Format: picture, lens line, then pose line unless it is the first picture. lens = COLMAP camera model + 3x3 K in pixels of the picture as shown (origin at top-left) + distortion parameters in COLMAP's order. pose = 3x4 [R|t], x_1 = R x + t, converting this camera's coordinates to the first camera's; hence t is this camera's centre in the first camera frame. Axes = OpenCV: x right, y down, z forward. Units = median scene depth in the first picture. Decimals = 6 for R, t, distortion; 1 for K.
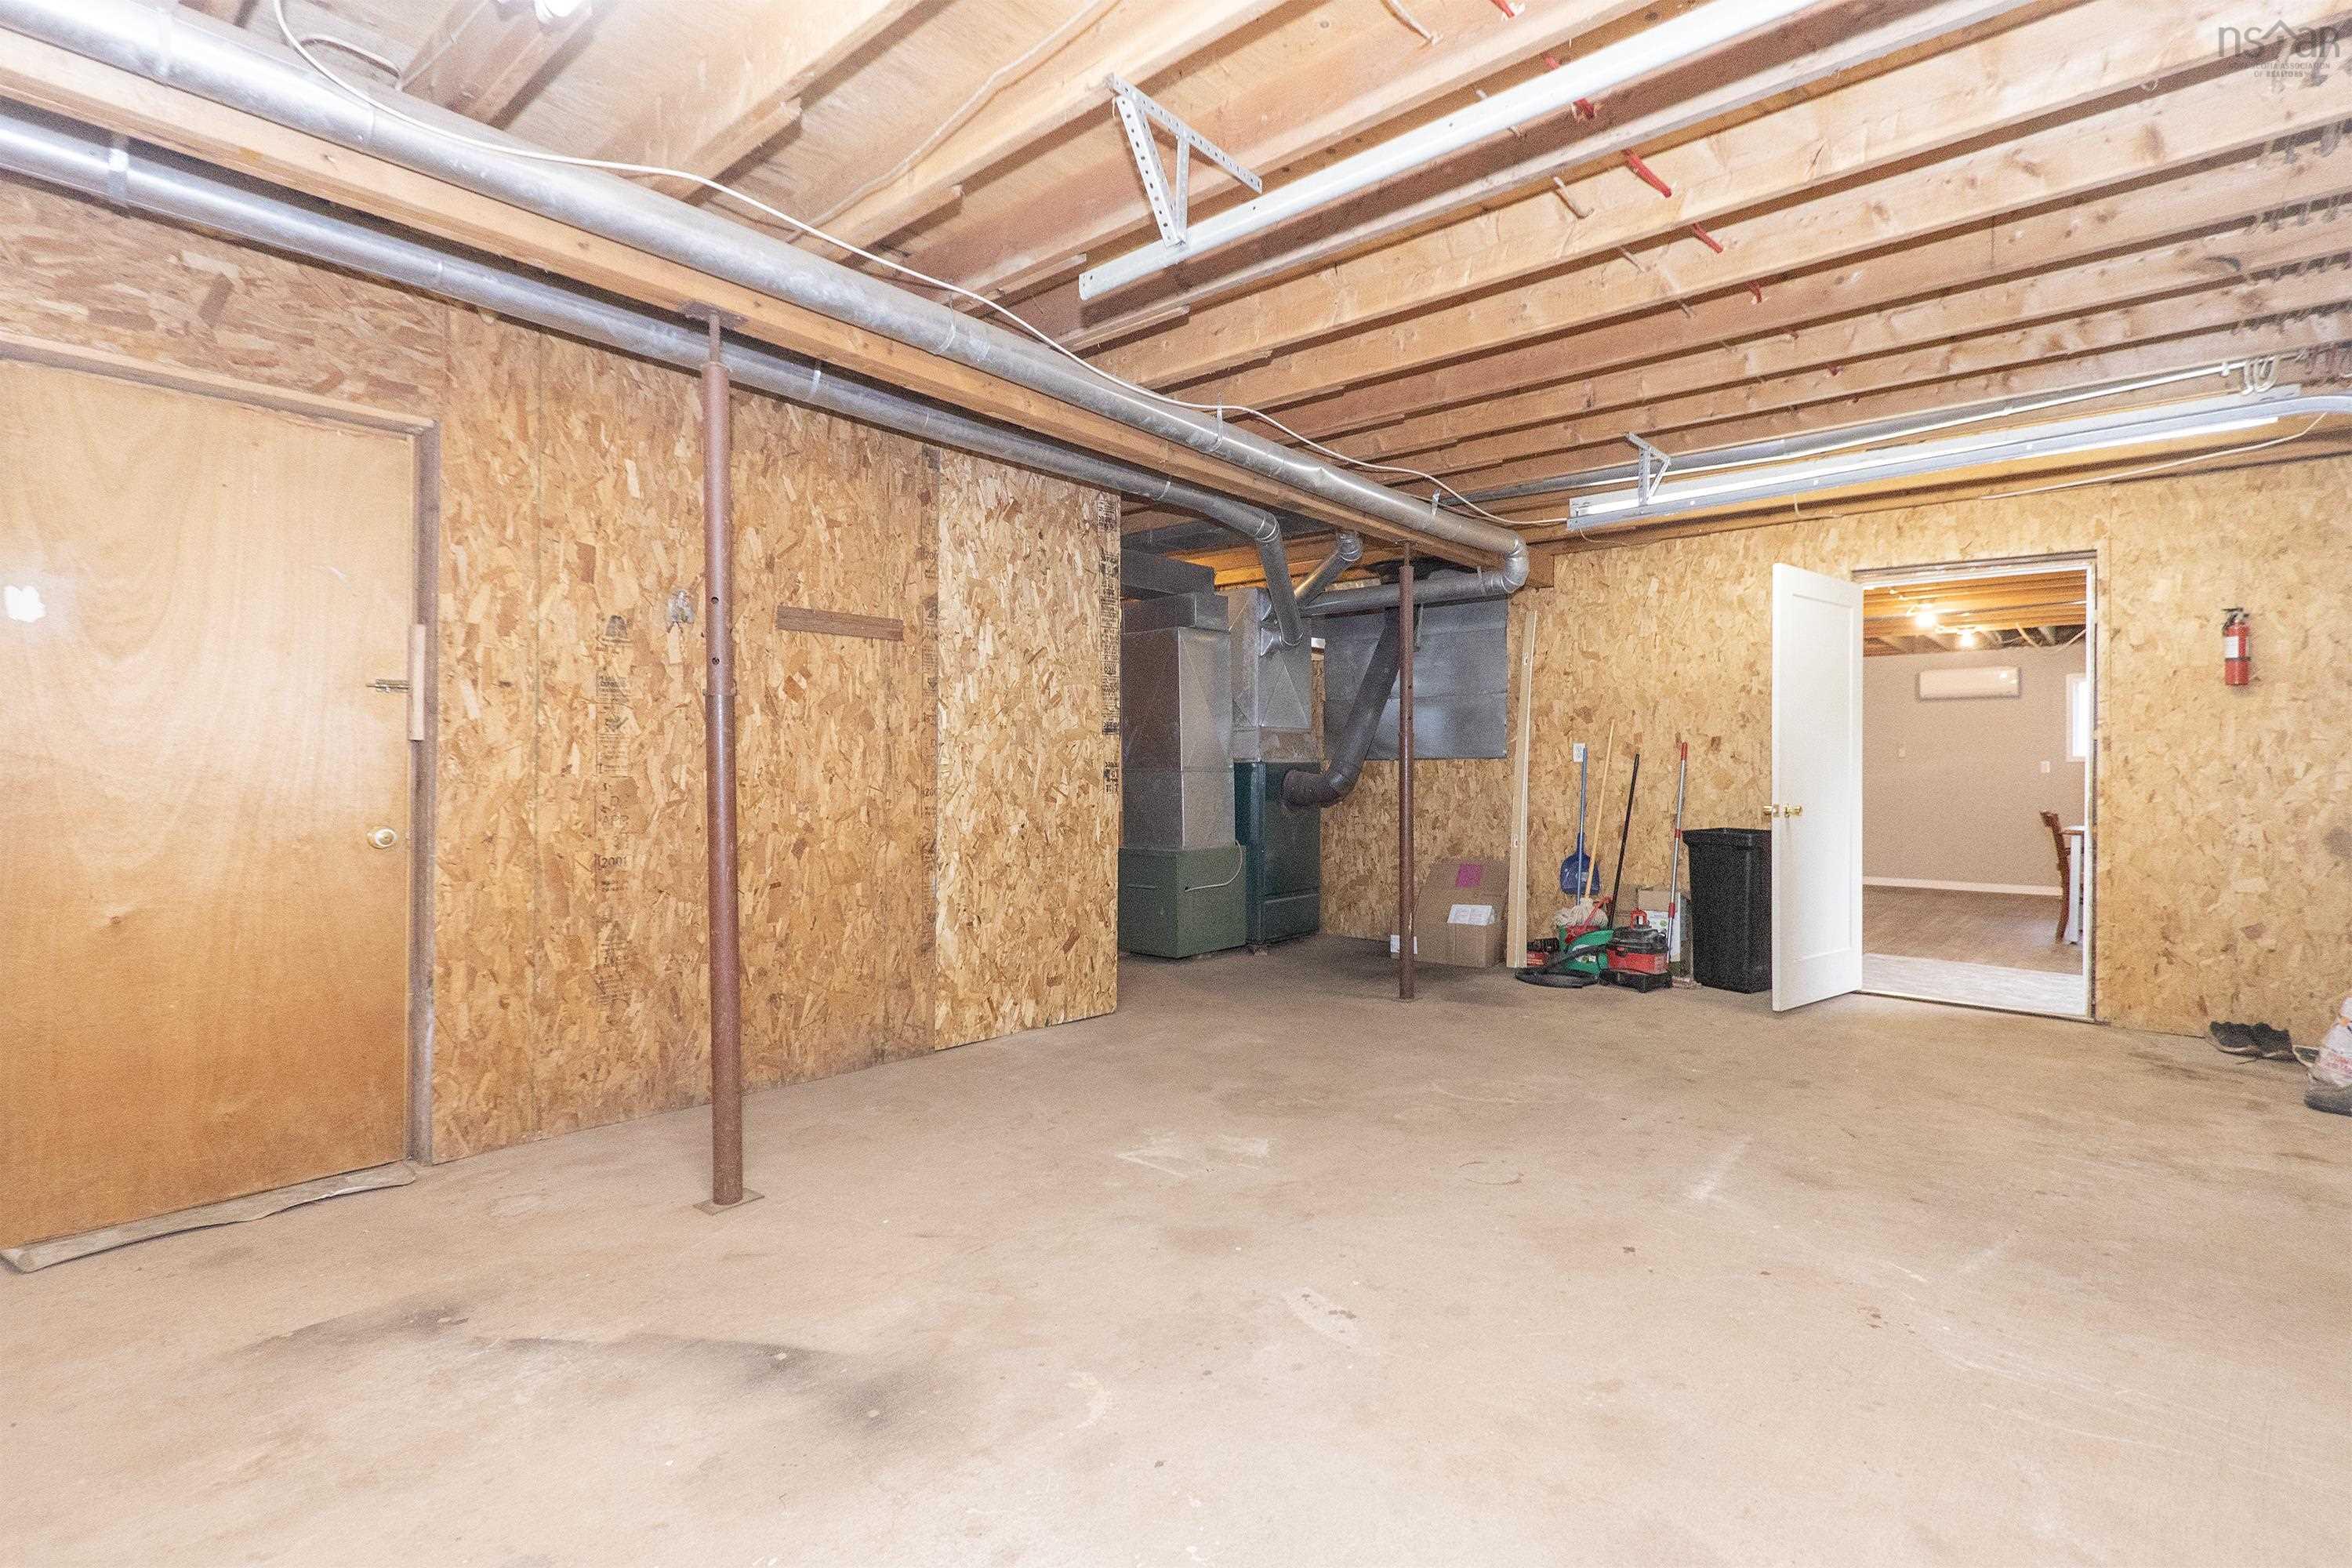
lens RADIAL K [[1123.0, 0, 1187.8], [0, 1123.0, 778.0], [0, 0, 1]] dist [0.001176, -0.000986]
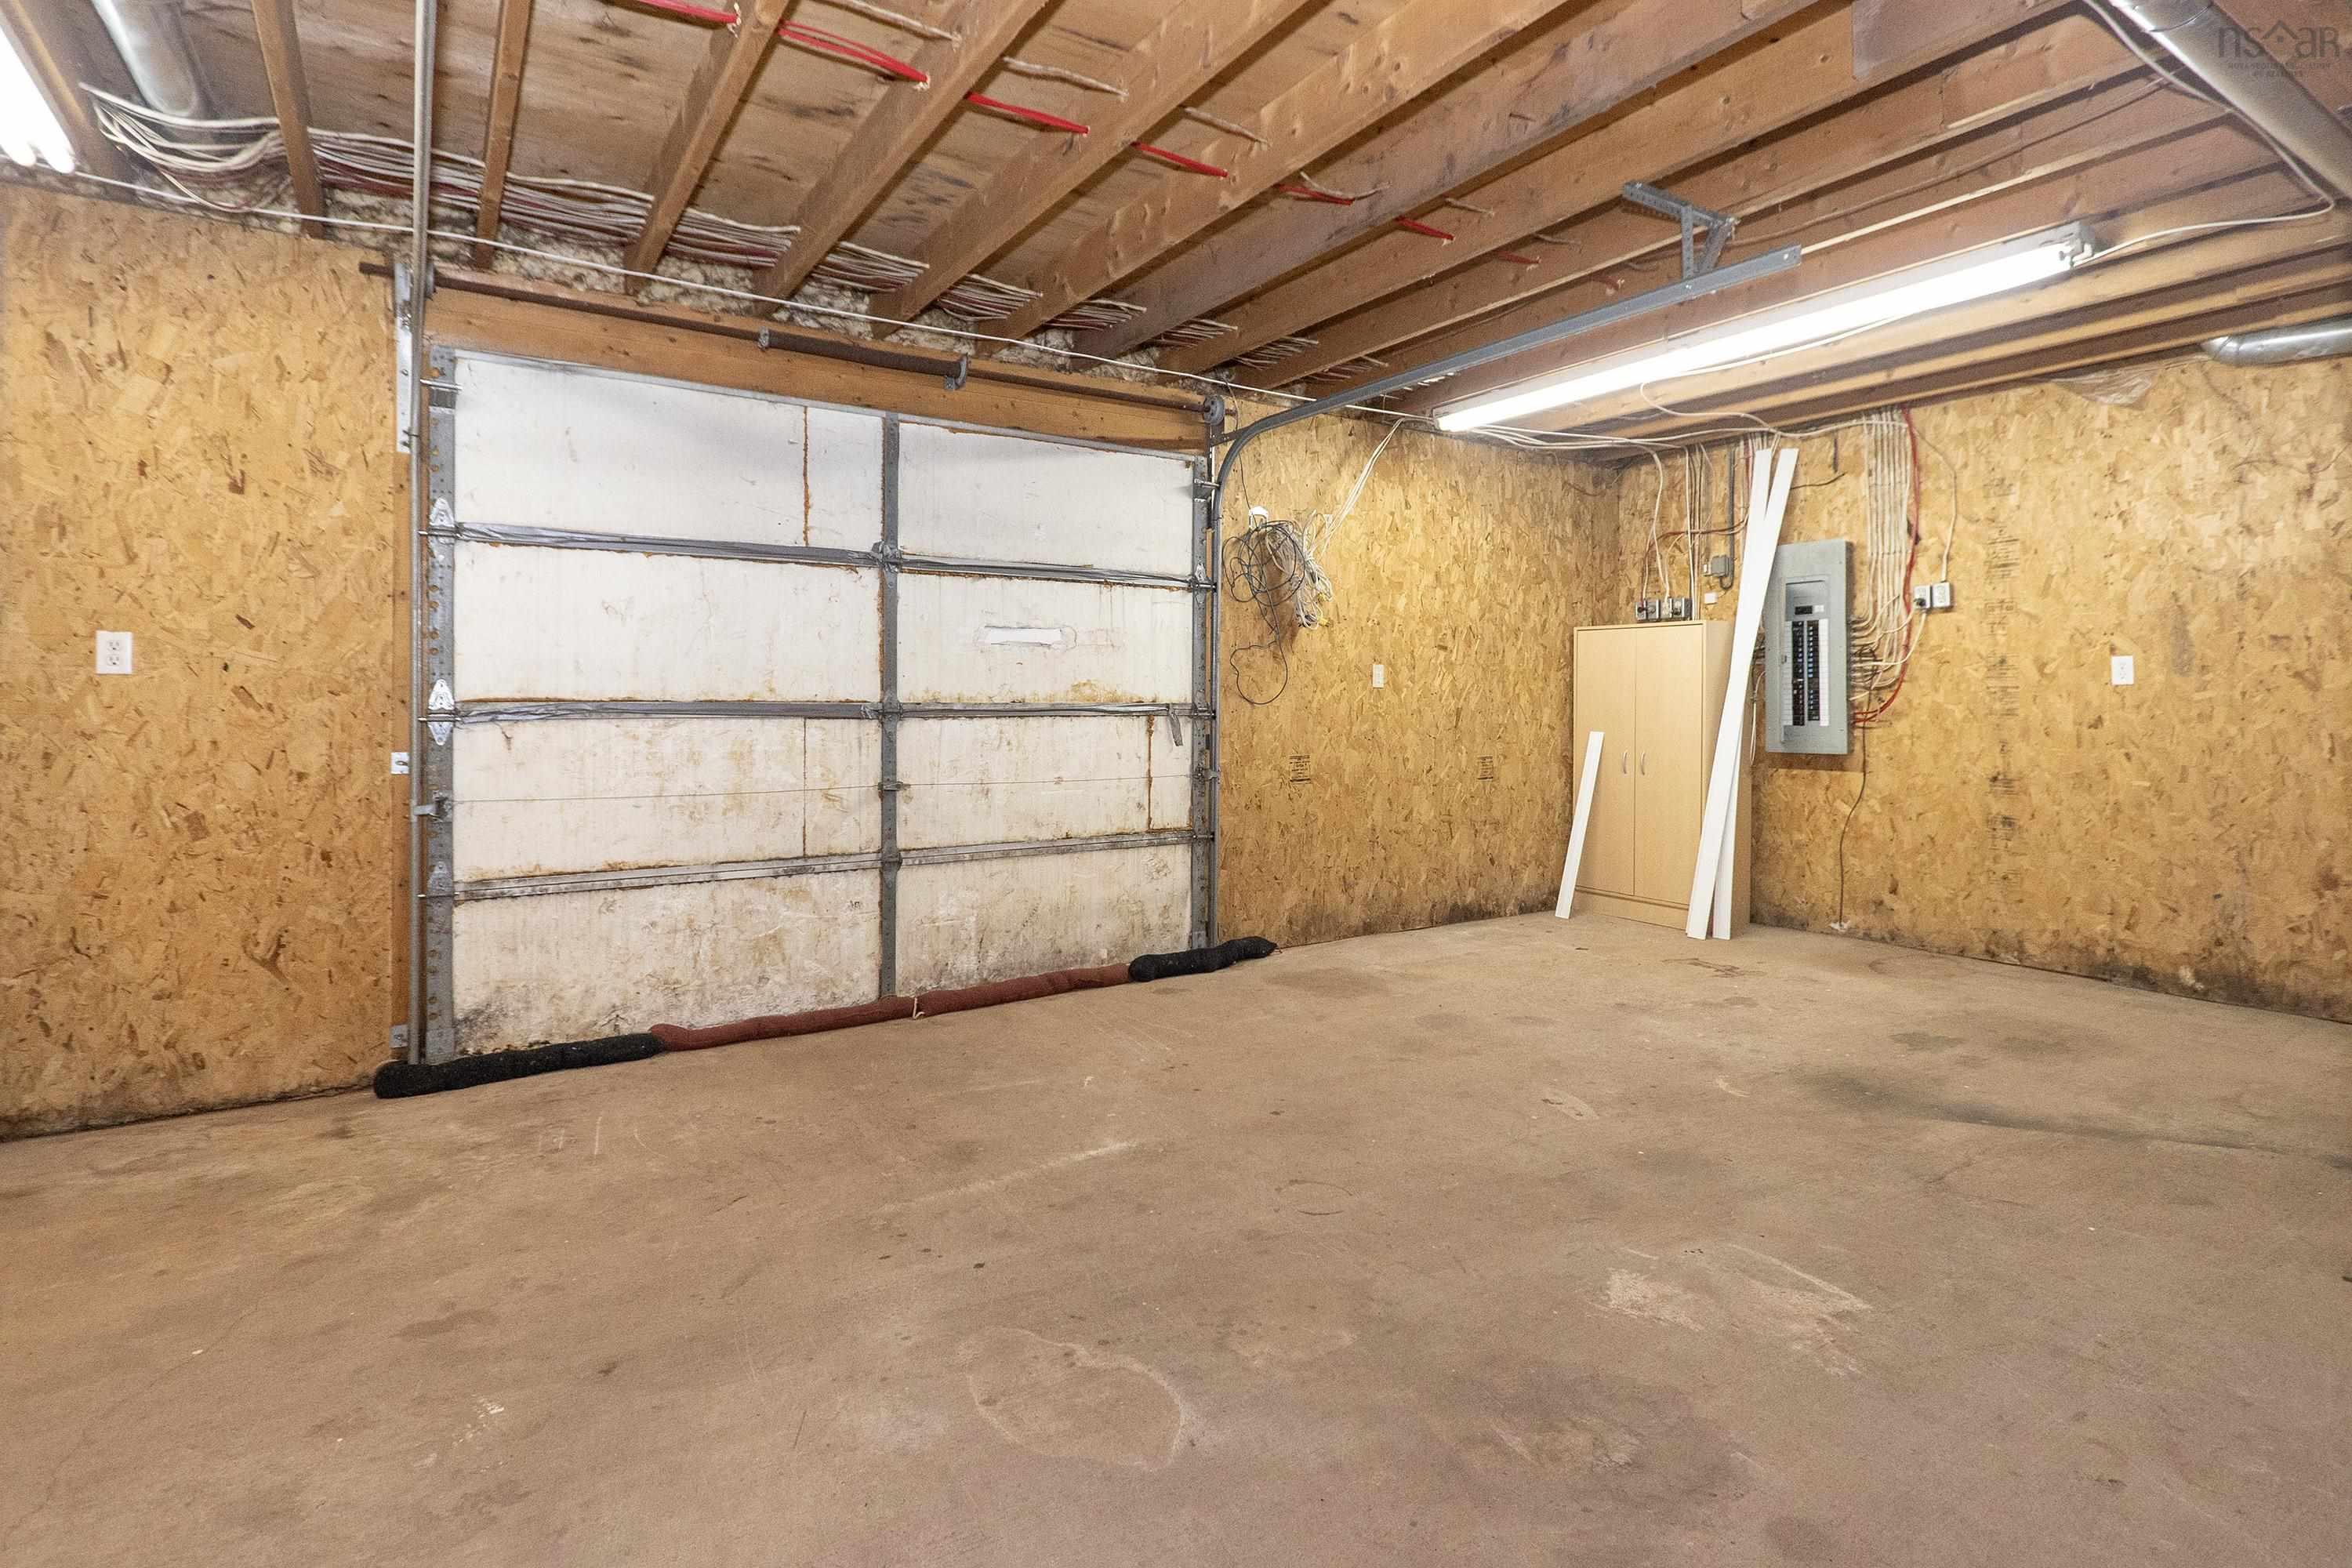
lens RADIAL K [[1140.8, 0, 1185.4], [0, 1140.8, 703.1], [0, 0, 1]] dist [0.003679, -0.000988]
pose [[-0.958715, -0.004355, 0.284336, 0.097686], [-0.006218, 0.999965, -0.005649, 0.005239], [-0.284302, -0.007184, -0.958708, 1.380781]]
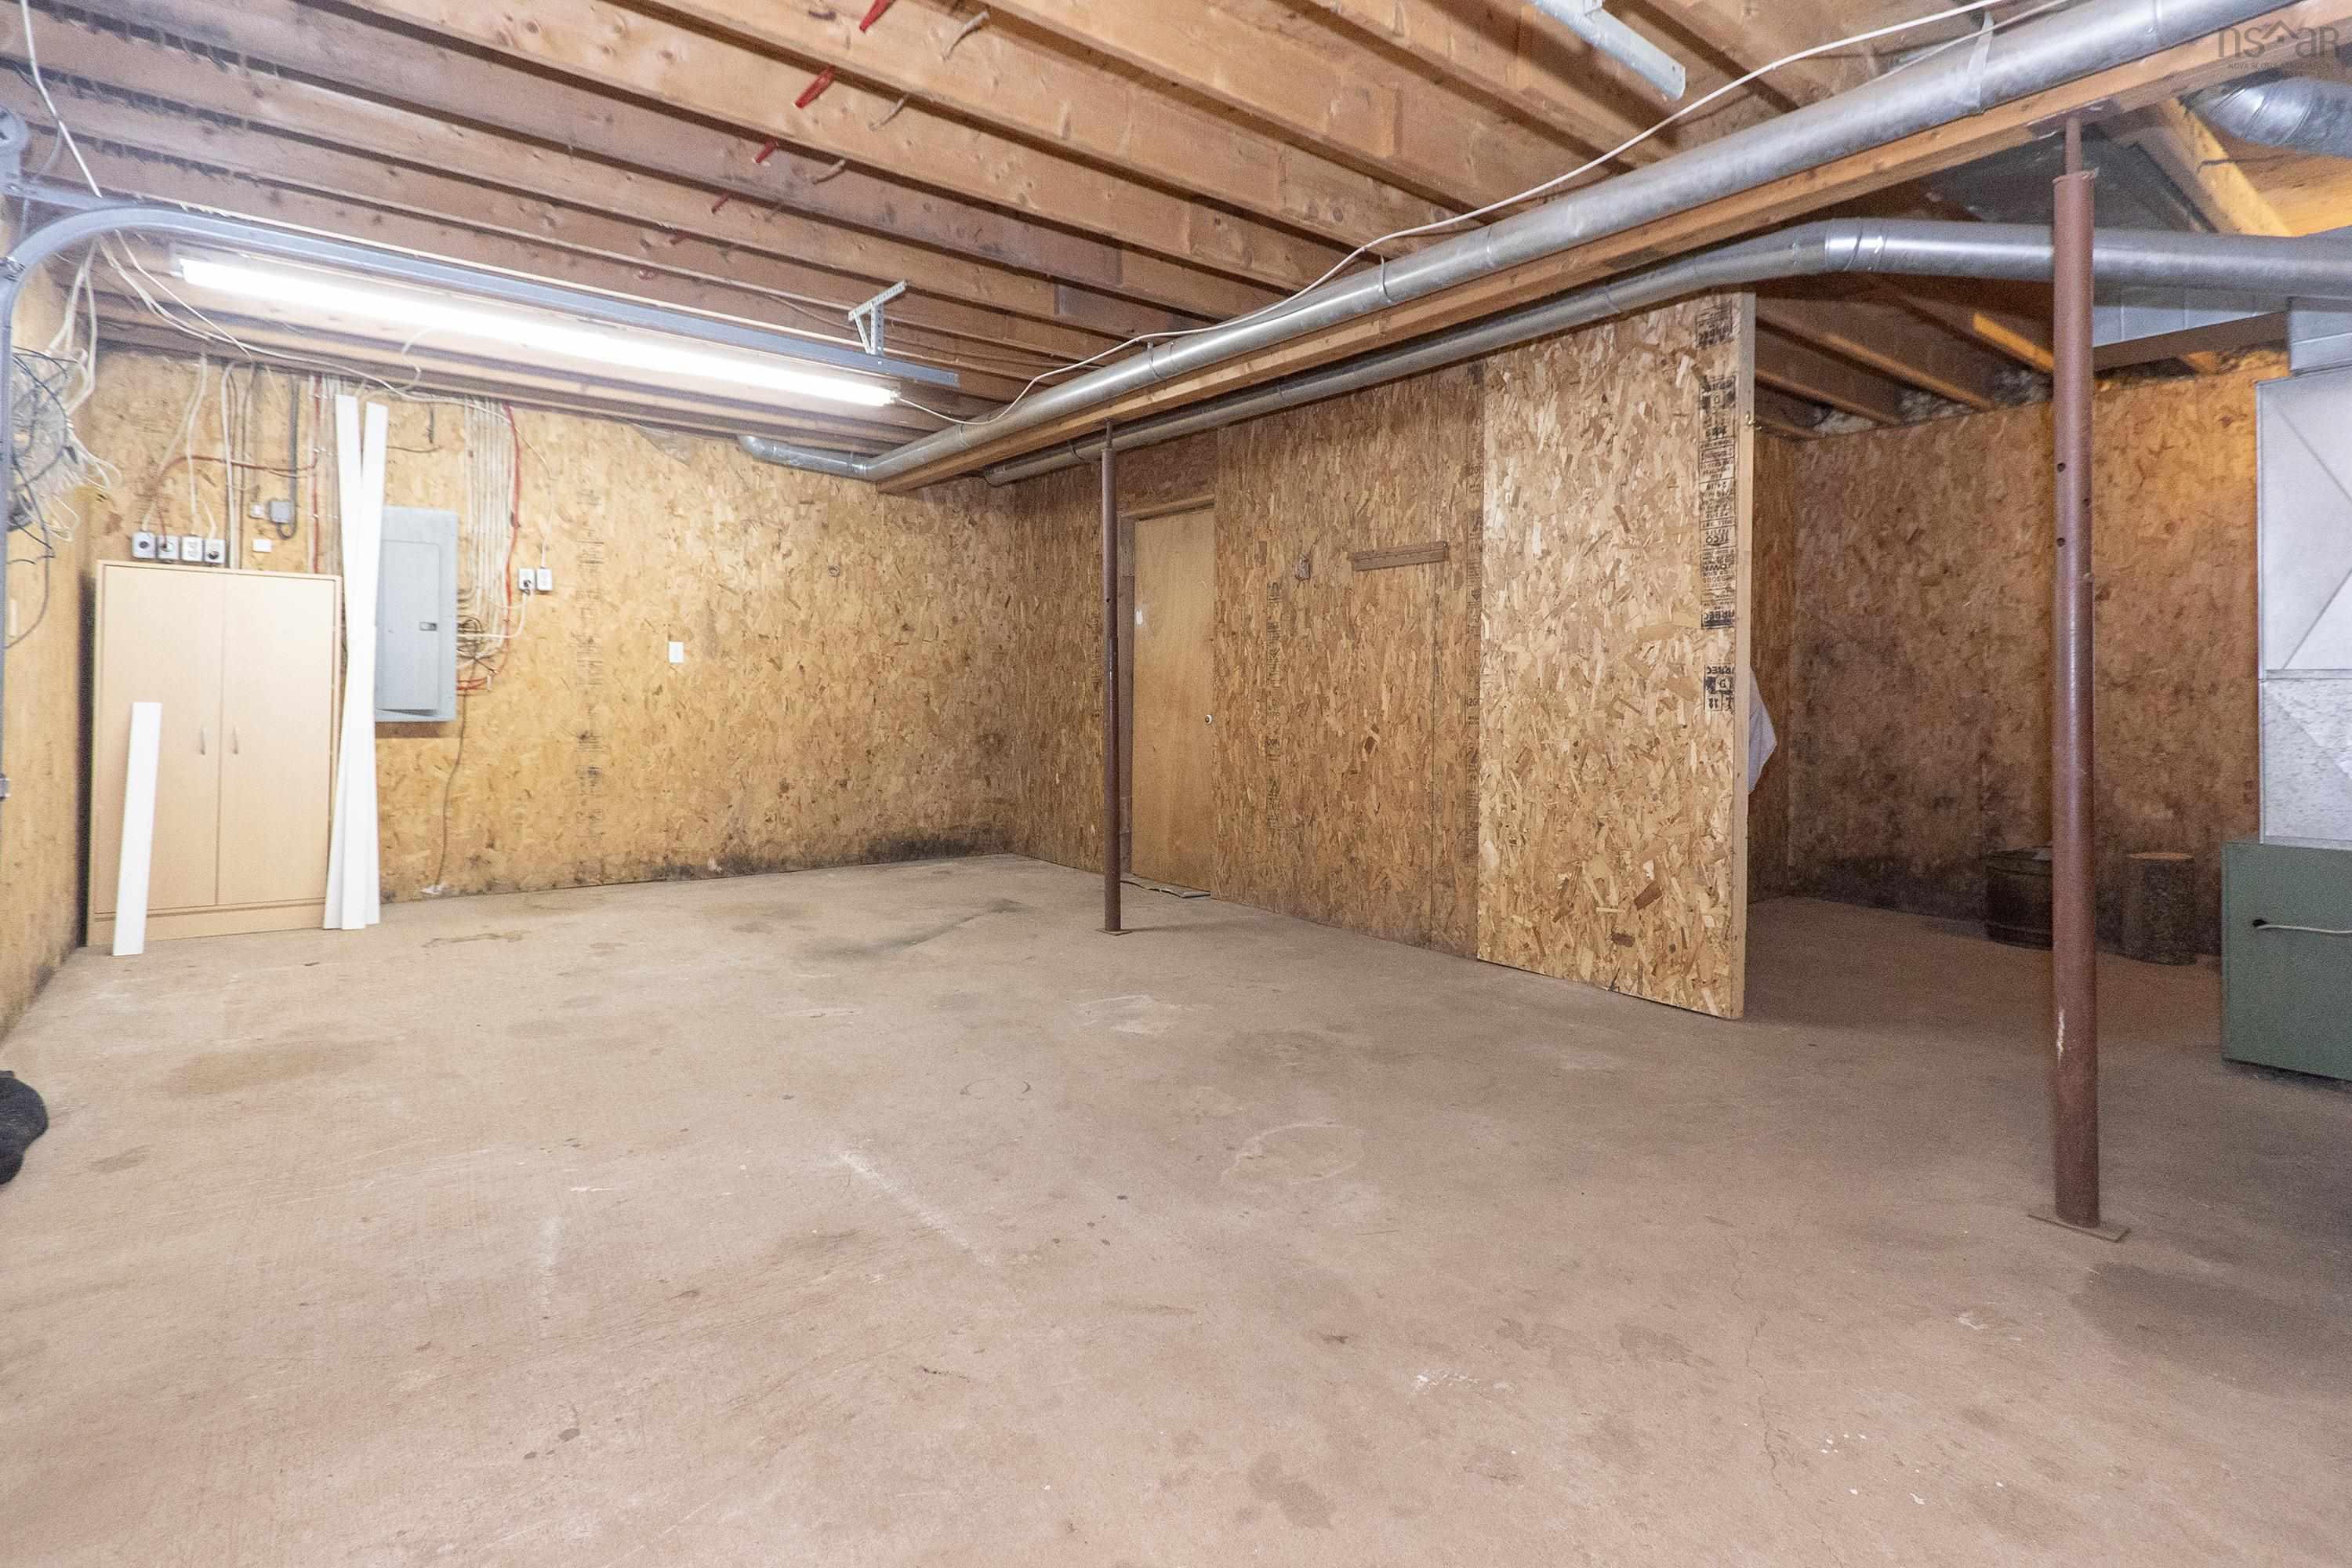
lens RADIAL K [[1160.0, 0, 1181.0], [0, 1160.0, 689.1], [0, 0, 1]] dist [0.002706, -0.001847]
pose [[-0.209900, -0.008520, -0.977686, 0.923712], [-0.012647, 0.999902, -0.005998, 0.011305], [0.977641, 0.011106, -0.209987, 1.039356]]
